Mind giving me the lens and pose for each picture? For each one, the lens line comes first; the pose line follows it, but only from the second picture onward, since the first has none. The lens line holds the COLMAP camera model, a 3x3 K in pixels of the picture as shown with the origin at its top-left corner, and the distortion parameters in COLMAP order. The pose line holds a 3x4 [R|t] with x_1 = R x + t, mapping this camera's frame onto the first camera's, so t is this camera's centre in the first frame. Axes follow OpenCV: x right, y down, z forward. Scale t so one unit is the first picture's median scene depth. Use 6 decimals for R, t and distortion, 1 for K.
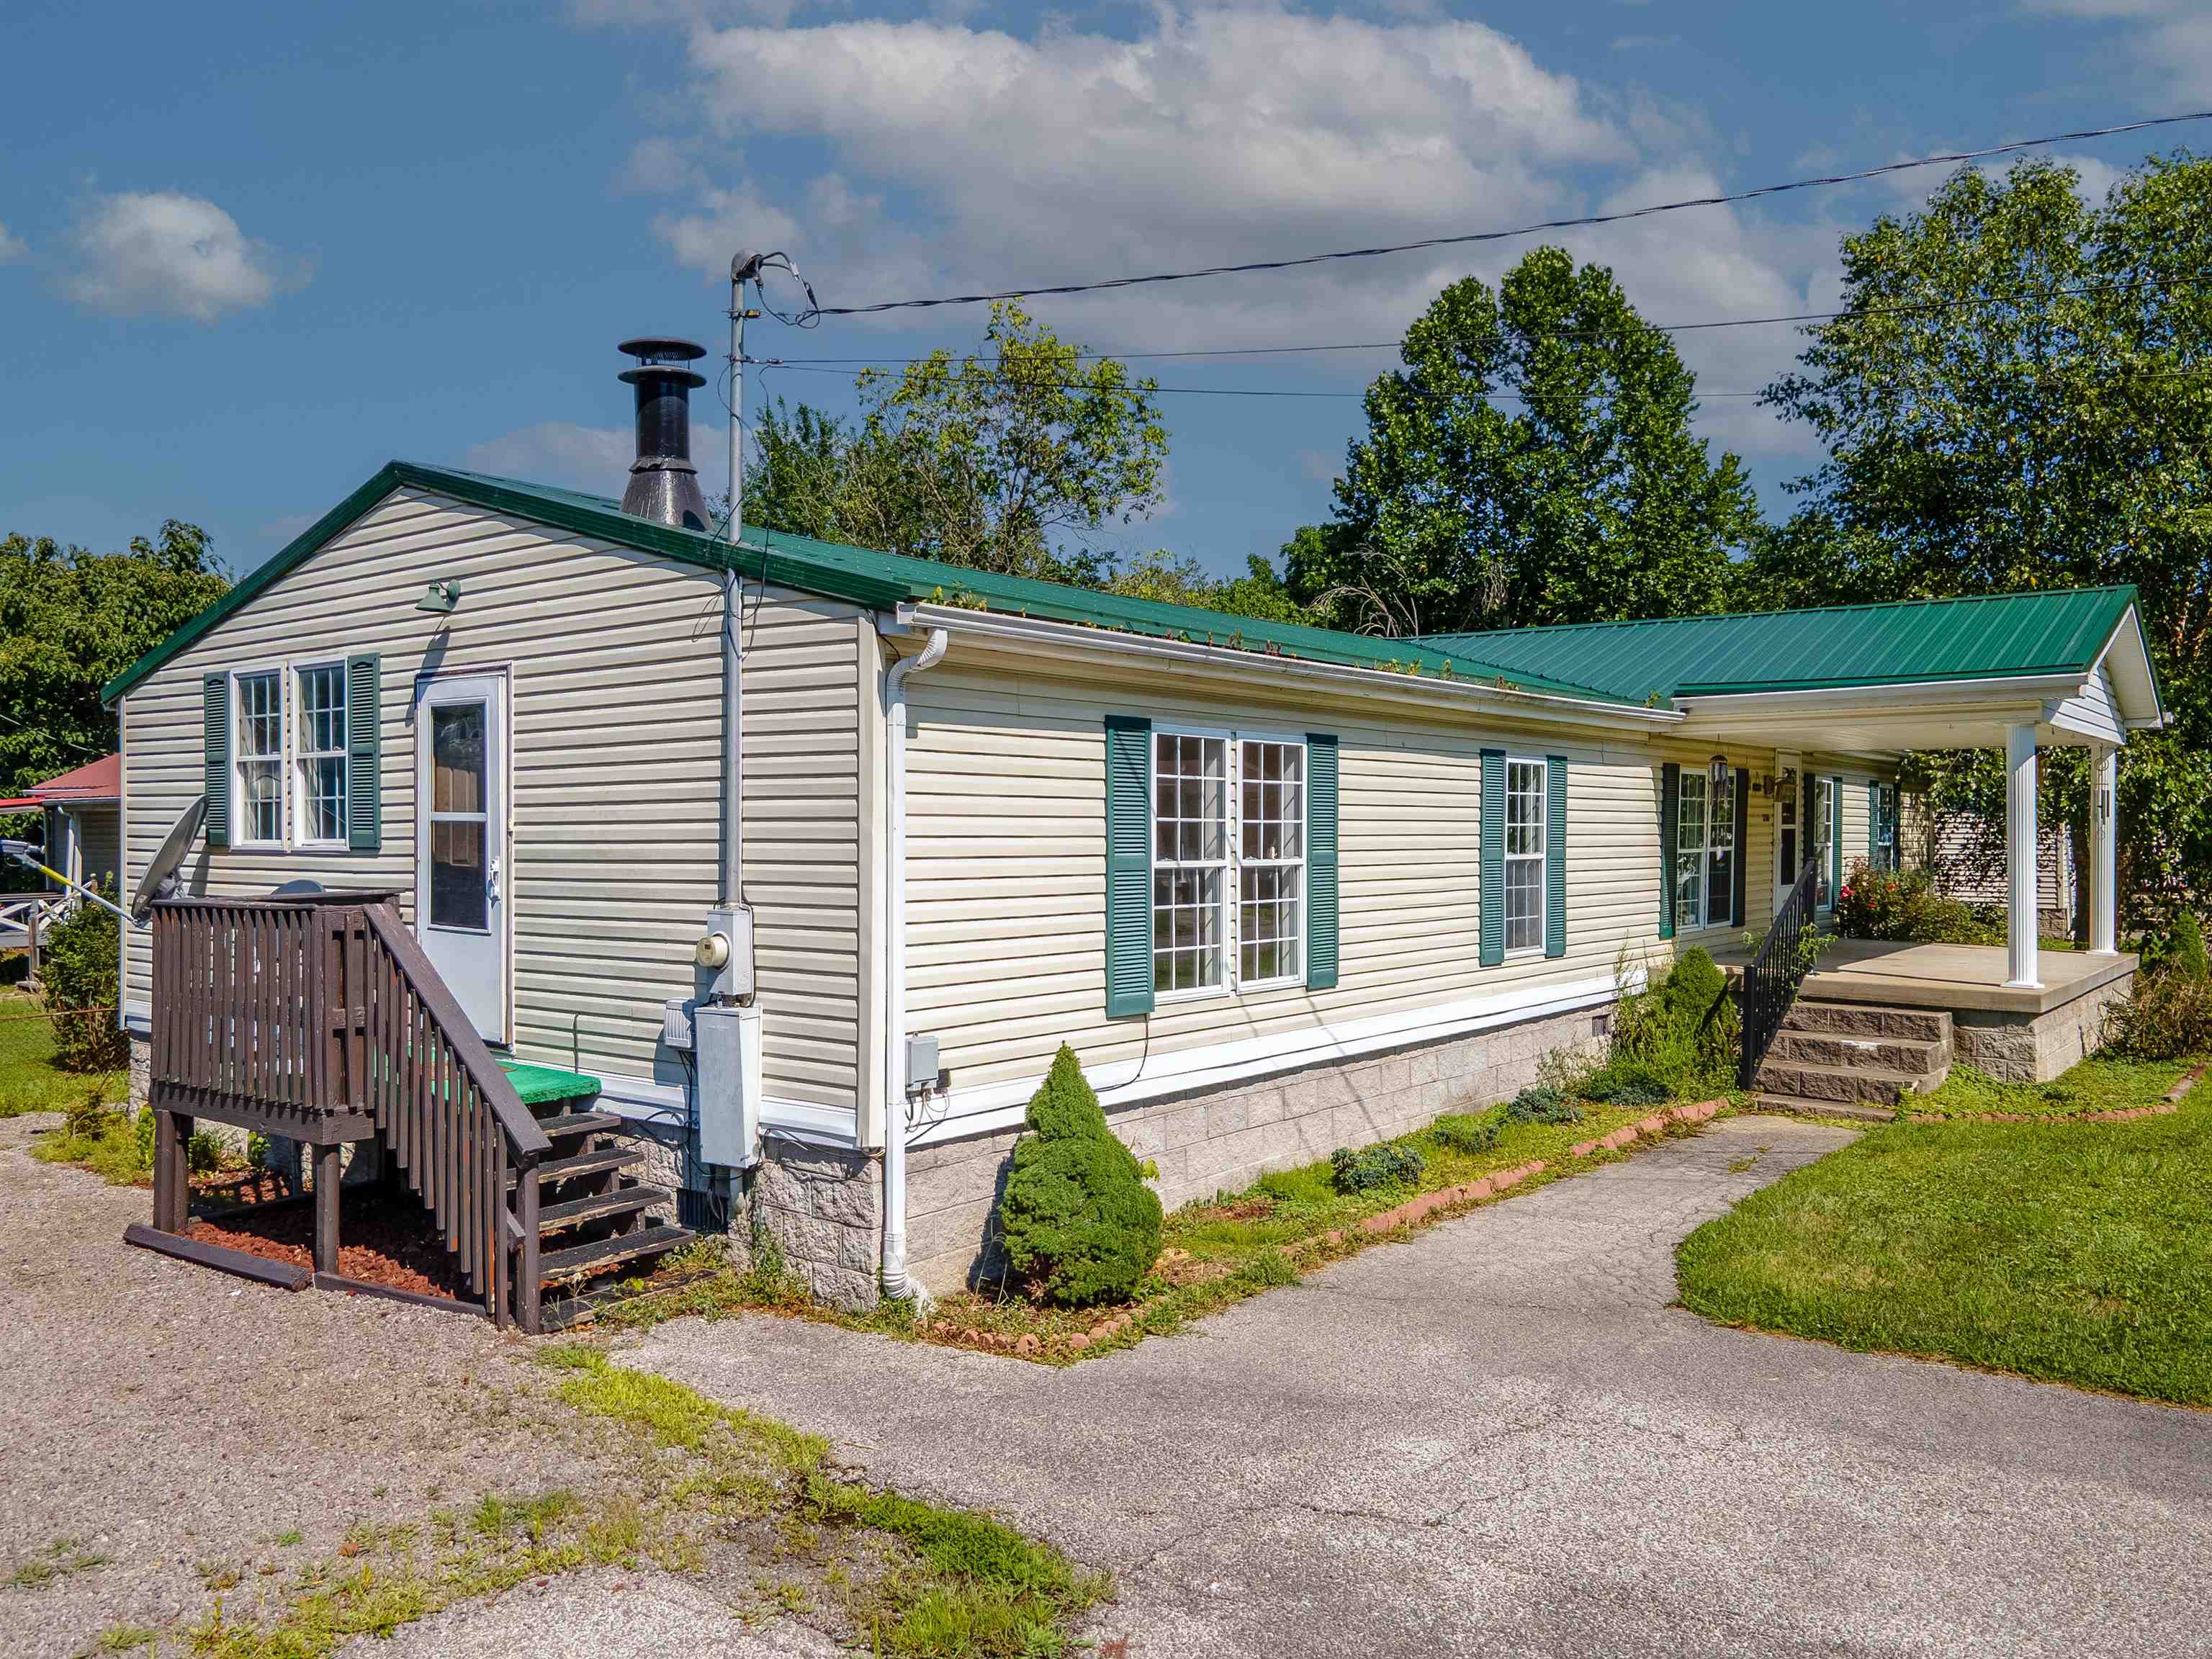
lens RADIAL K [[1634.0, 0, 1105.1], [0, 1634.0, 834.8], [0, 0, 1]] dist [0.034999, 0.014850]
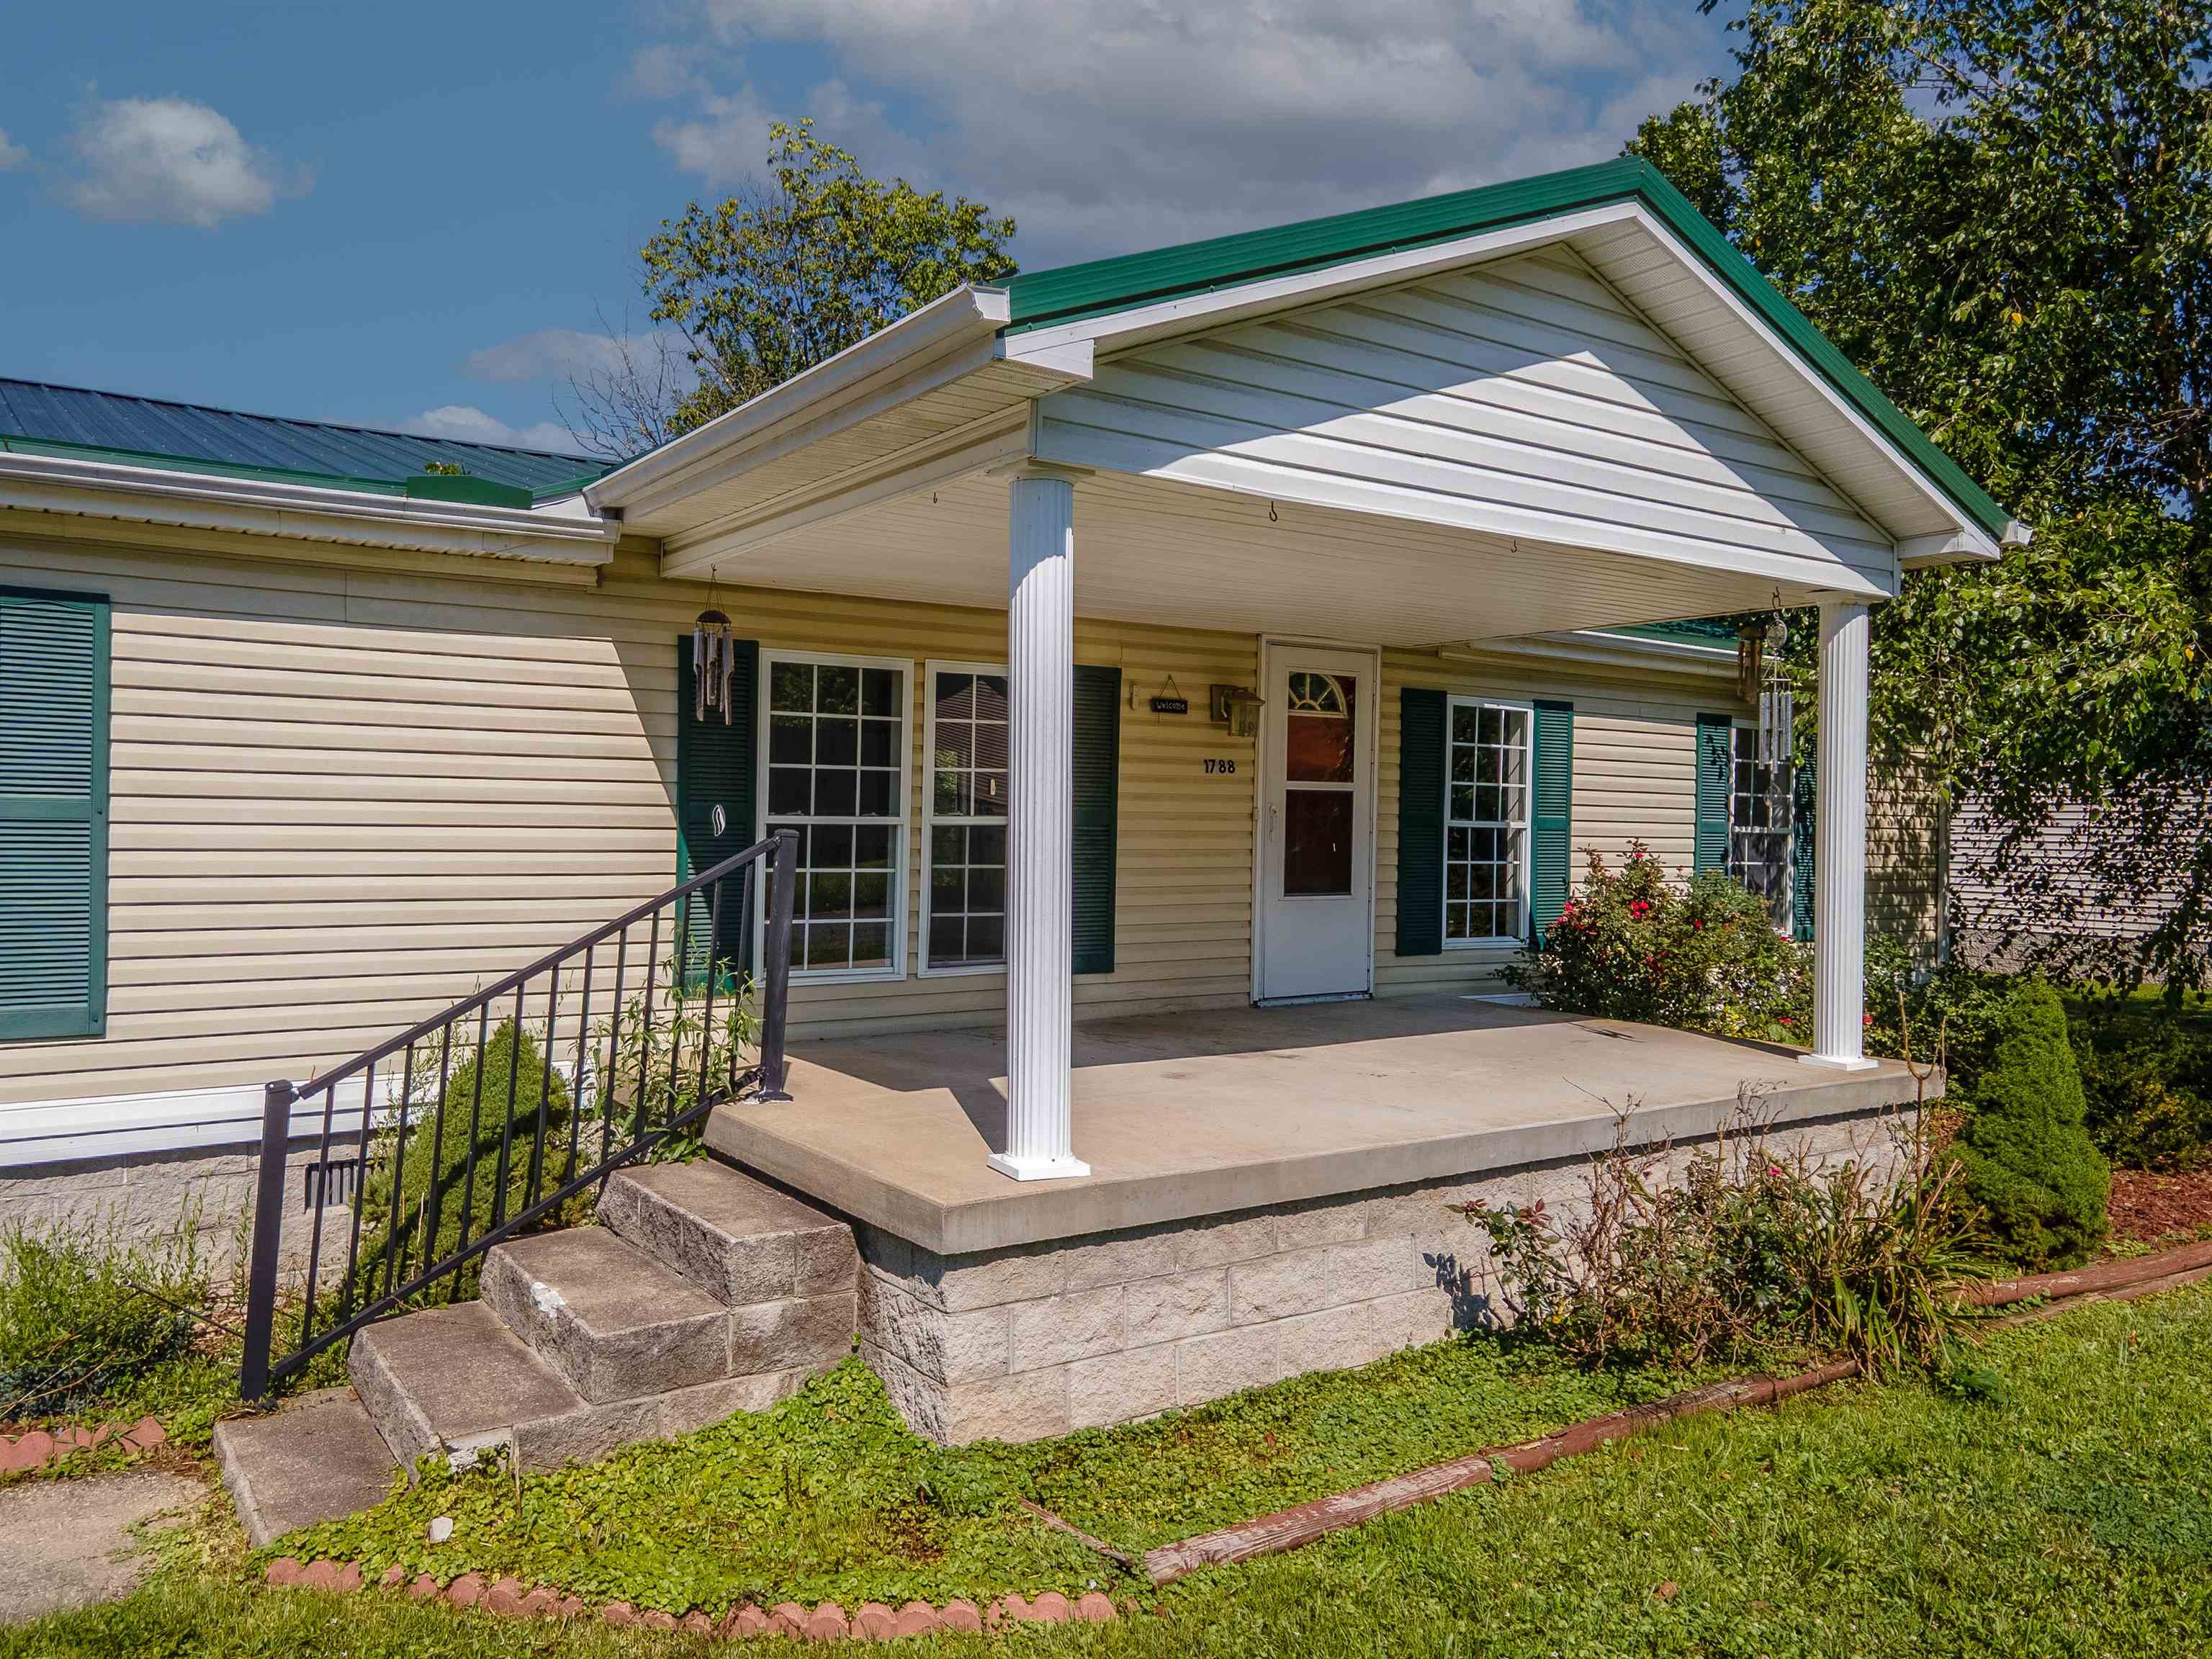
lens RADIAL K [[1634.0, 0, 1088.8], [0, 1634.0, 835.5], [0, 0, 1]] dist [0.034999, 0.014850]
pose [[0.955565, 0.012984, -0.294495, 0.855613], [-0.012799, 0.999915, 0.002554, 0.017733], [0.294503, 0.001329, 0.955650, 0.816072]]
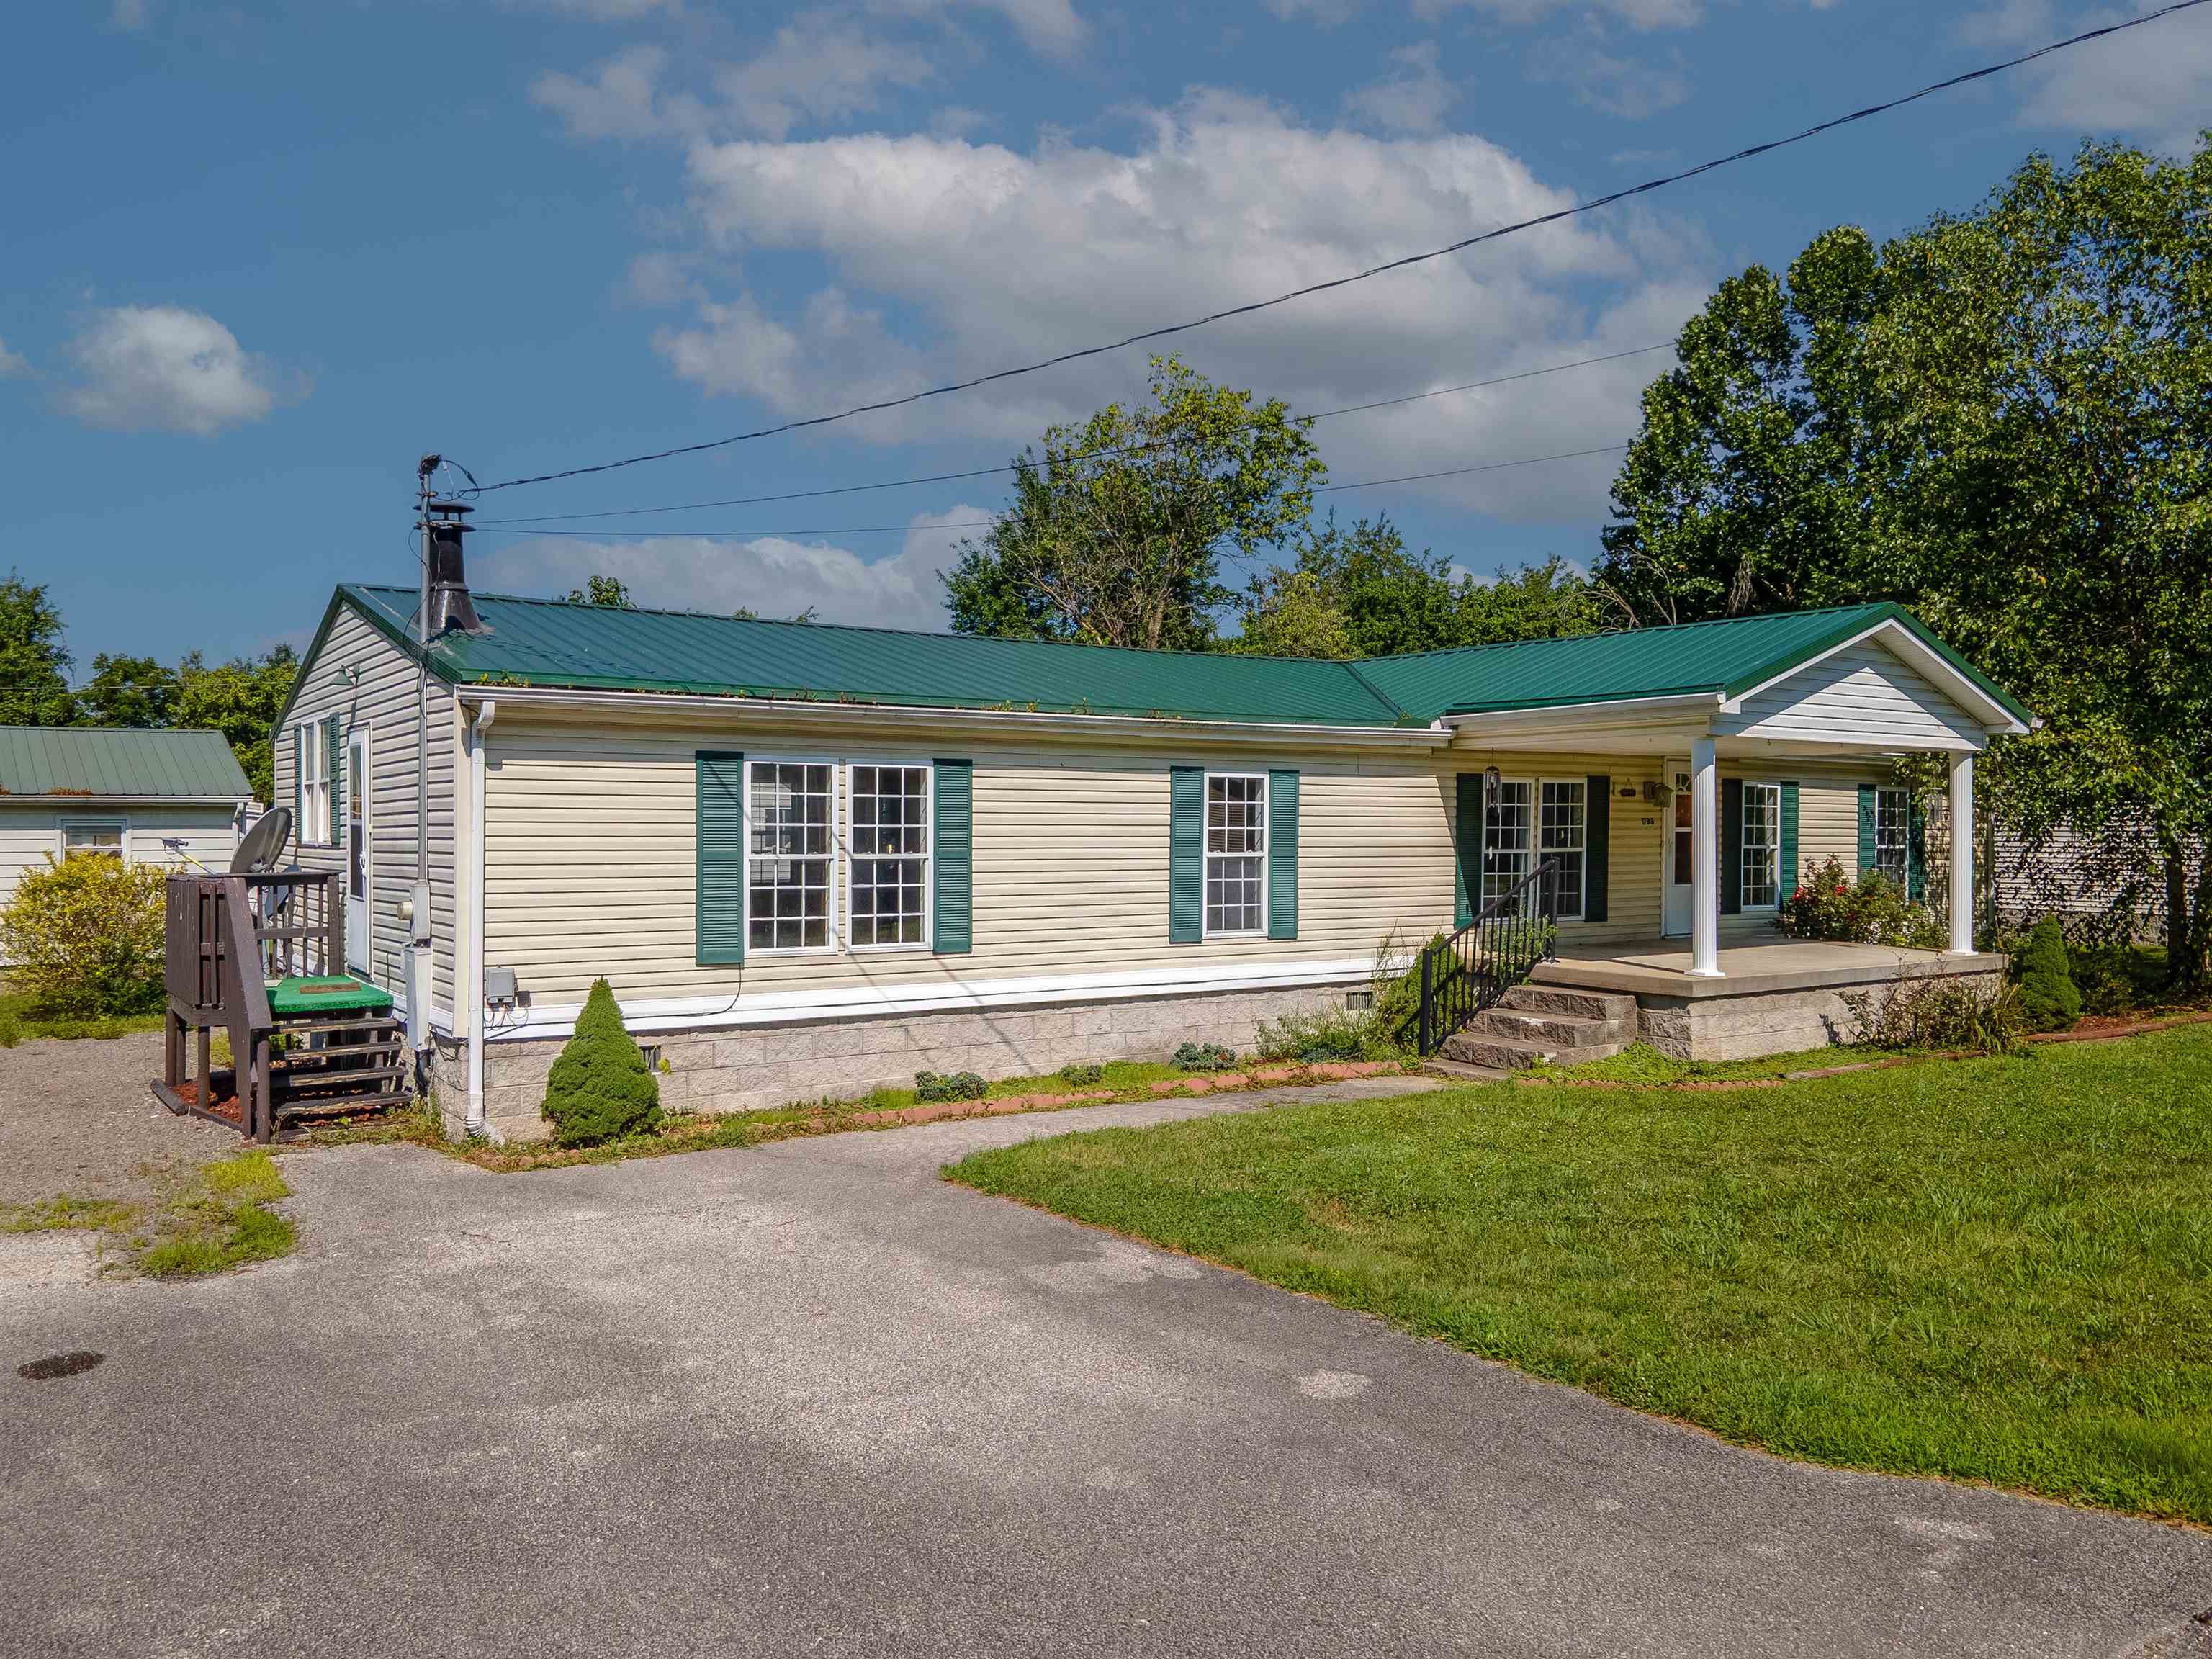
lens RADIAL K [[1634.0, 0, 1100.2], [0, 1634.0, 830.6], [0, 0, 1]] dist [0.034999, 0.014850]
pose [[0.956926, 0.001166, -0.290330, 0.616915], [-0.002323, 0.999991, -0.003640, 0.000534], [0.290323, 0.004158, 0.956920, -0.213101]]
